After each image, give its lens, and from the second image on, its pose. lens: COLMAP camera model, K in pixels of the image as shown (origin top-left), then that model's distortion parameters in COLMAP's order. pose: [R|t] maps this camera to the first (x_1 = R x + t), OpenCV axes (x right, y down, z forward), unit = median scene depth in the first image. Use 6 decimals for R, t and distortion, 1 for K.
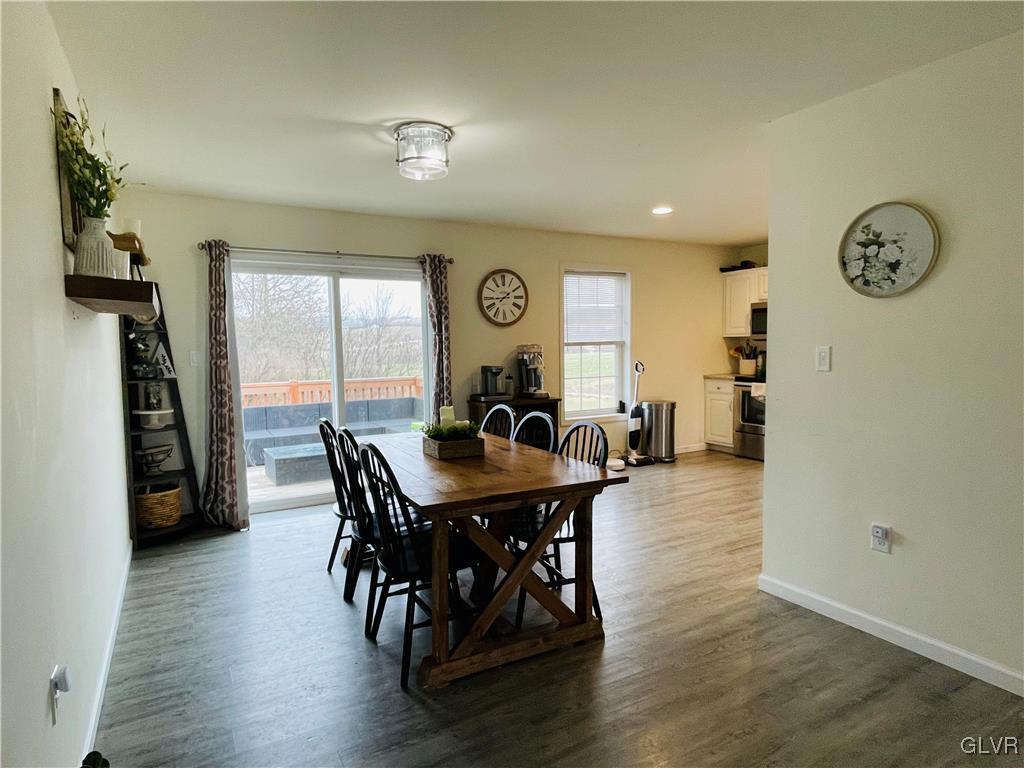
lens RADIAL K [[587.8, 0, 512.0], [0, 587.8, 384.0], [0, 0, 1]] dist [-0.002470, -0.001010]
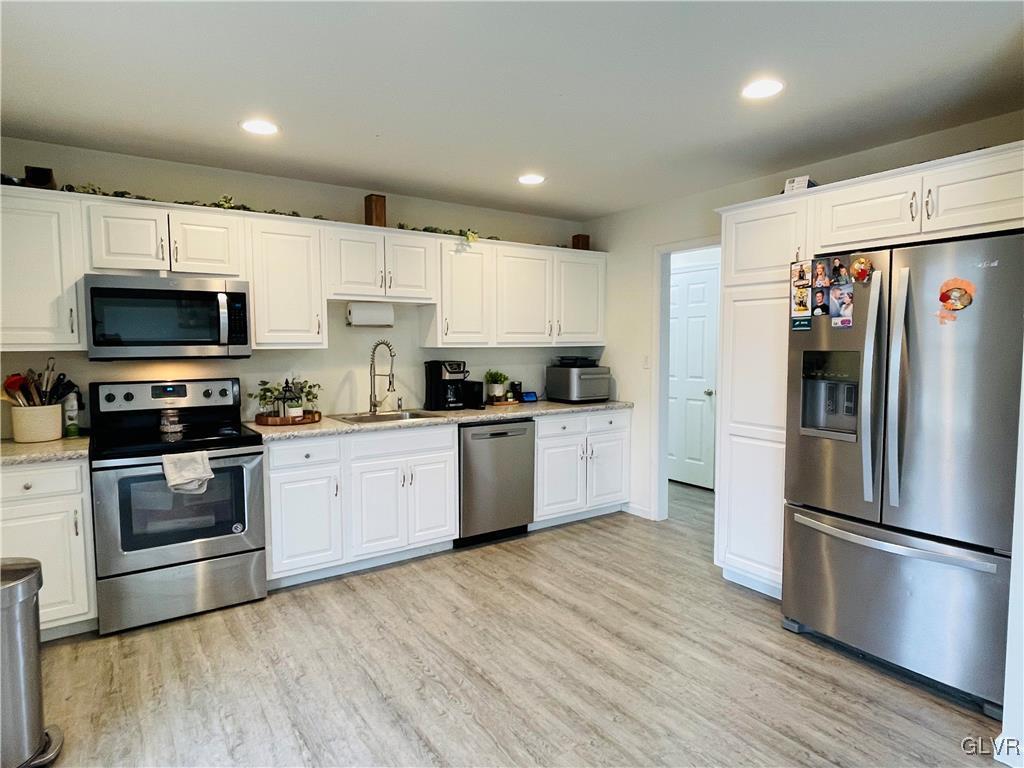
lens RADIAL K [[587.8, 0, 512.0], [0, 587.8, 384.0], [0, 0, 1]] dist [-0.002470, -0.001010]
pose [[-0.070564, -0.054403, 0.996023, -0.049510], [0.076964, 0.995238, 0.059813, -0.061450], [-0.994534, 0.080878, -0.066041, 0.762954]]
